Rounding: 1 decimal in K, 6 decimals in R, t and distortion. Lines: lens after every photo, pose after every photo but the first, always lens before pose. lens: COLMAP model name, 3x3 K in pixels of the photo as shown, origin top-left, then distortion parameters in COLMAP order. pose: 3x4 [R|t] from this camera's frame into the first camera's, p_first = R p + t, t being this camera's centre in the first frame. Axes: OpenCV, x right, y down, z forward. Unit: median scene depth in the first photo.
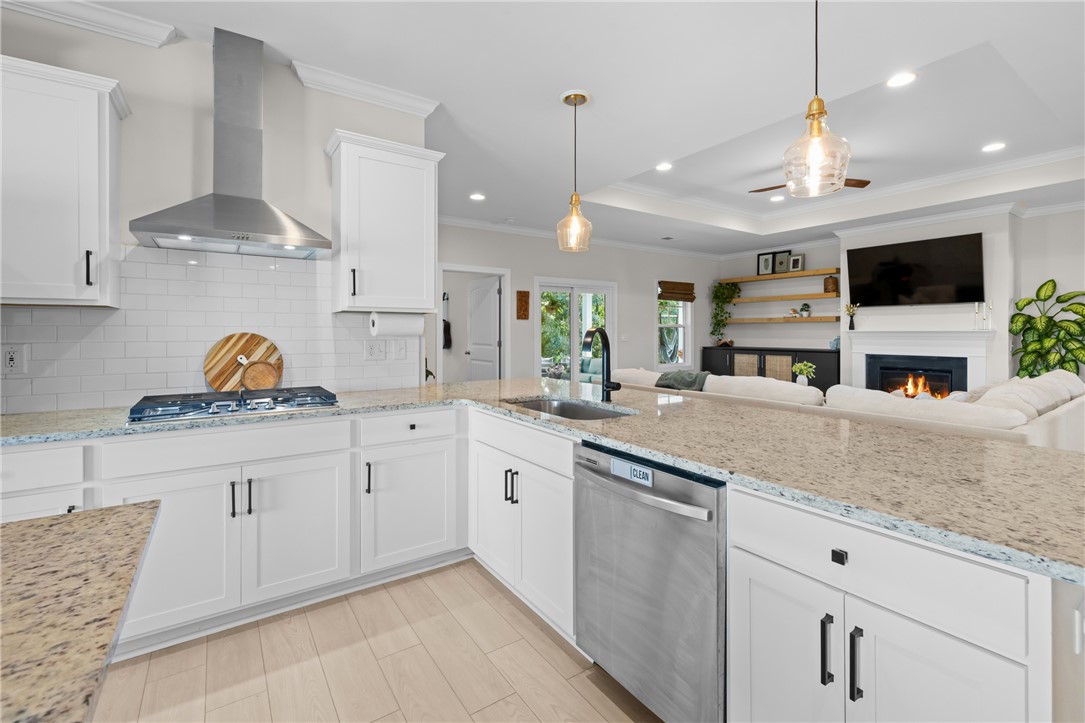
lens RADIAL K [[484.0, 0, 548.1], [0, 484.0, 330.4], [0, 0, 1]] dist [0.001119, 0.000538]
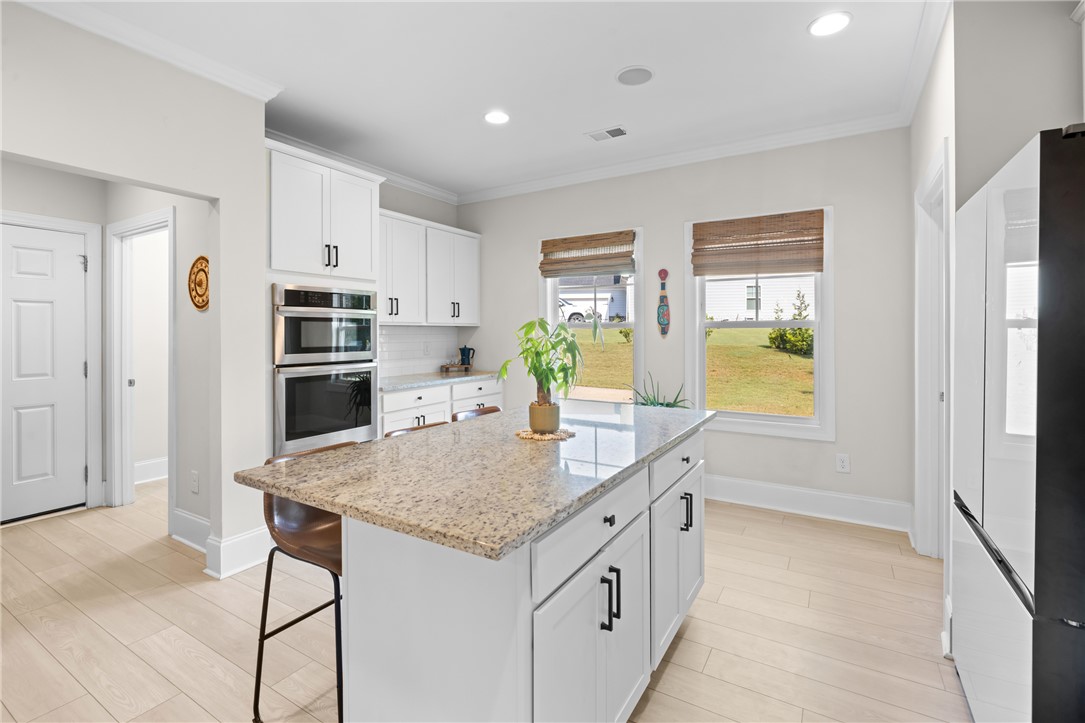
lens RADIAL K [[500.7, 0, 536.2], [0, 500.7, 333.8], [0, 0, 1]] dist [-0.002383, -0.000320]
pose [[-0.915244, 0.002358, -0.402893, -0.228801], [0.001402, 0.999995, 0.002667, -0.018245], [0.402897, 0.001876, -0.915243, 0.852543]]
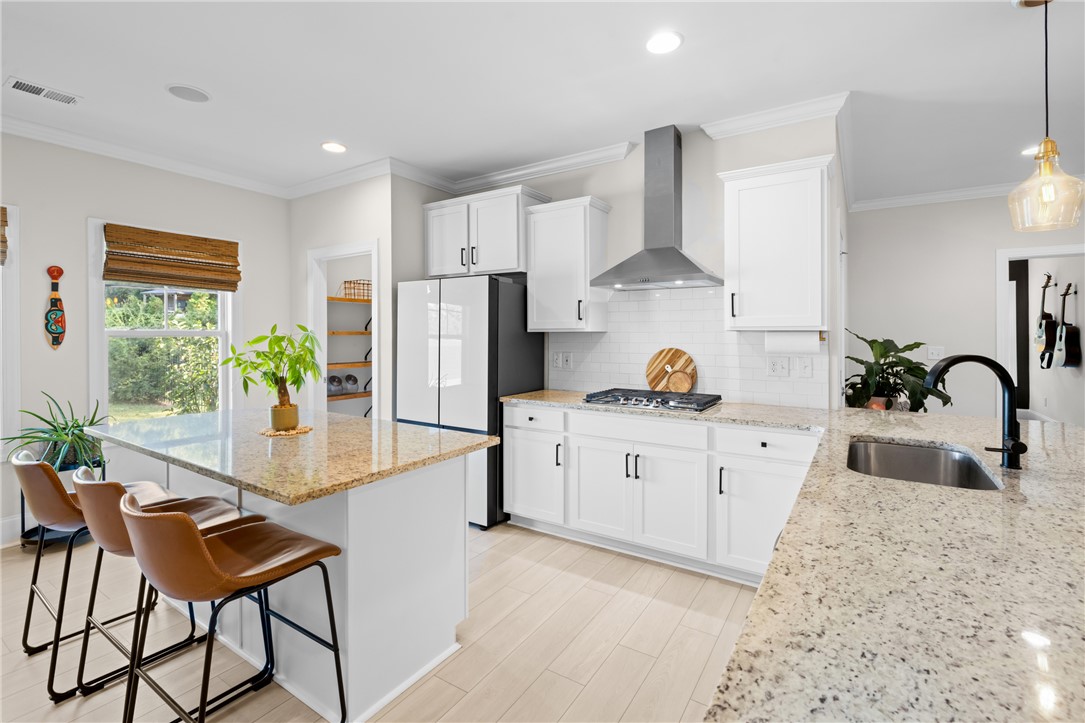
lens RADIAL K [[500.7, 0, 536.2], [0, 500.7, 333.8], [0, 0, 1]] dist [-0.002383, -0.000320]
pose [[0.364770, -0.000631, -0.931098, 0.554464], [0.003805, 0.999992, 0.000813, -0.039636], [0.931090, -0.003839, 0.364769, 0.173599]]
